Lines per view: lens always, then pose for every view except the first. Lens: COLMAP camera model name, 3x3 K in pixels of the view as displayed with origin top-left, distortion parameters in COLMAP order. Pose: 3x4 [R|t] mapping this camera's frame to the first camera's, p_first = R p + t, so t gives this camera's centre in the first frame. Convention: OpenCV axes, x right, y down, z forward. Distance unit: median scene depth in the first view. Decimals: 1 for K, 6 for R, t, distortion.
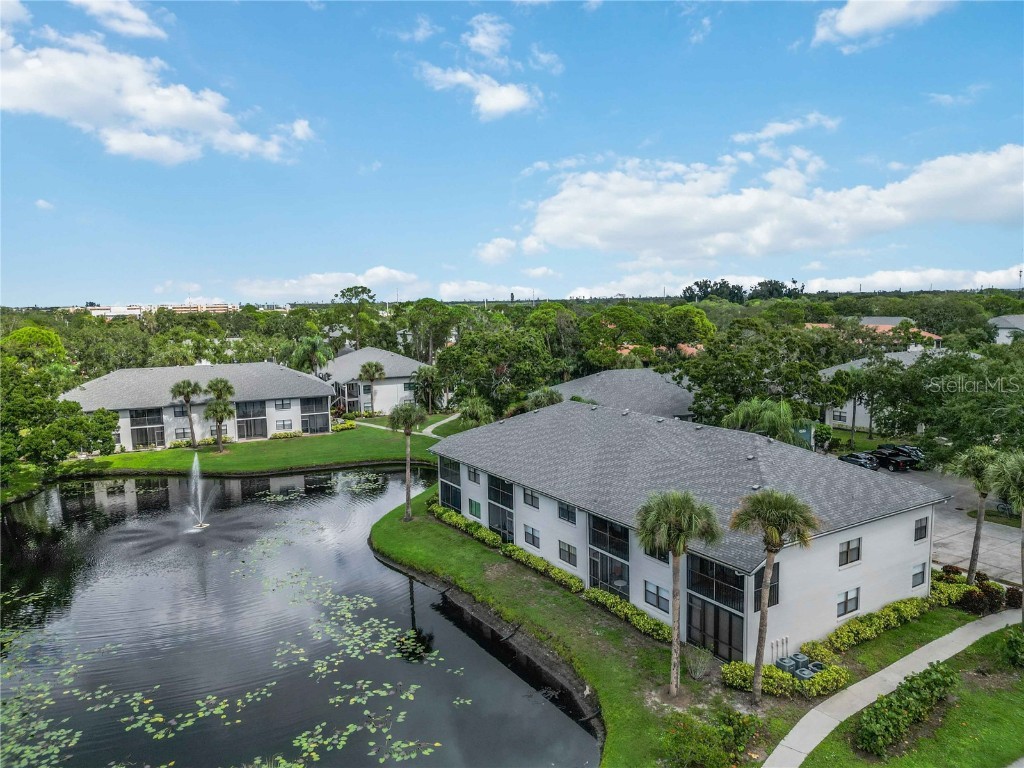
lens RADIAL K [[731.1, 0, 512.9], [0, 731.1, 383.7], [0, 0, 1]] dist [0.030637, -0.023963]
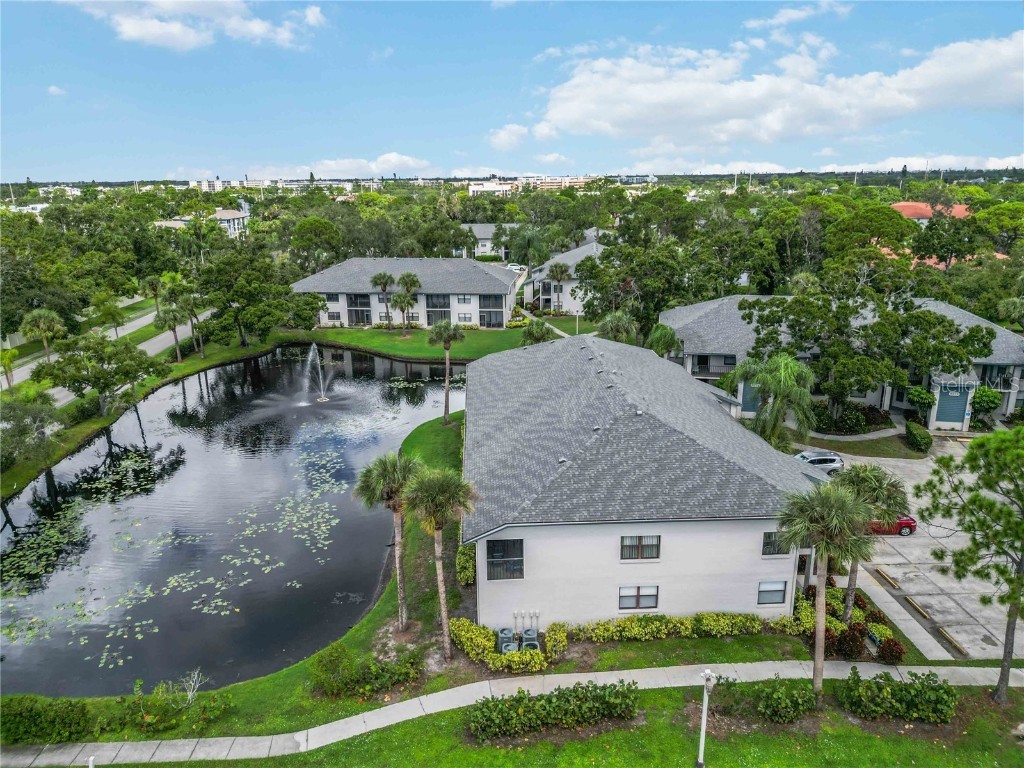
lens RADIAL K [[731.1, 0, 510.2], [0, 731.1, 379.5], [0, 0, 1]] dist [0.030637, -0.023963]
pose [[0.872009, 0.138665, -0.469439, 0.614036], [-0.060683, 0.982262, 0.177422, -0.113984], [0.485715, -0.126227, 0.864956, 0.125947]]
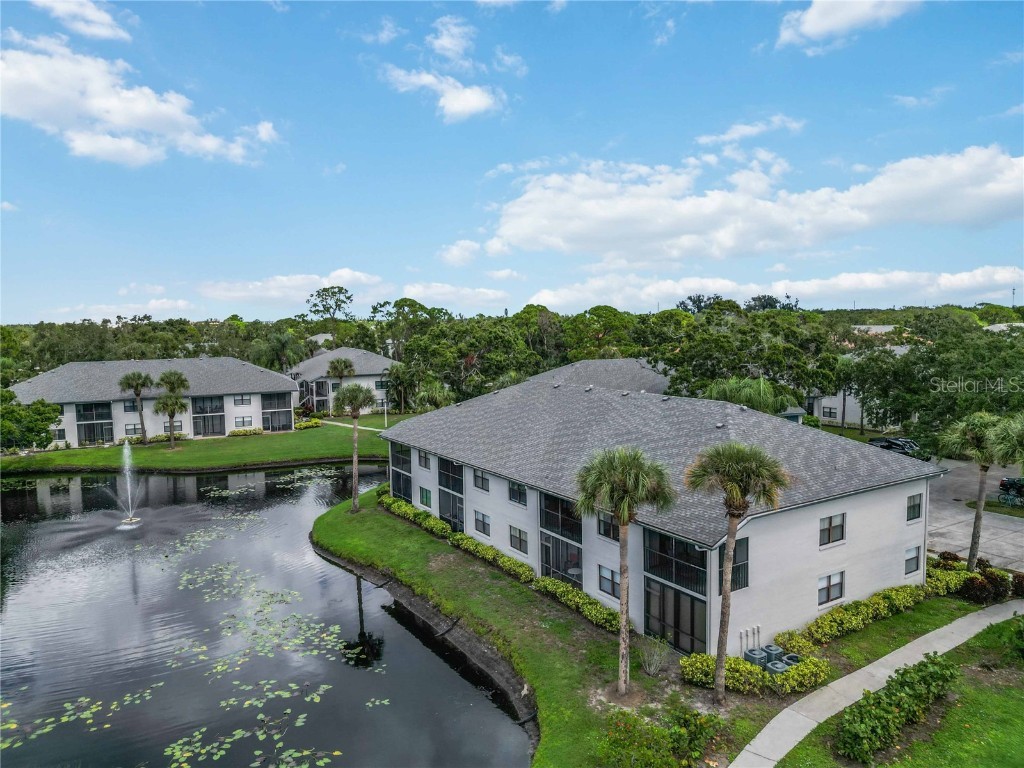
lens RADIAL K [[731.1, 0, 513.3], [0, 731.1, 381.3], [0, 0, 1]] dist [0.030637, -0.023963]
pose [[0.999987, 0.000726, 0.005081, 0.066308], [-0.000578, 0.999575, -0.029156, 0.068088], [-0.005100, 0.029152, 0.999562, 0.111523]]
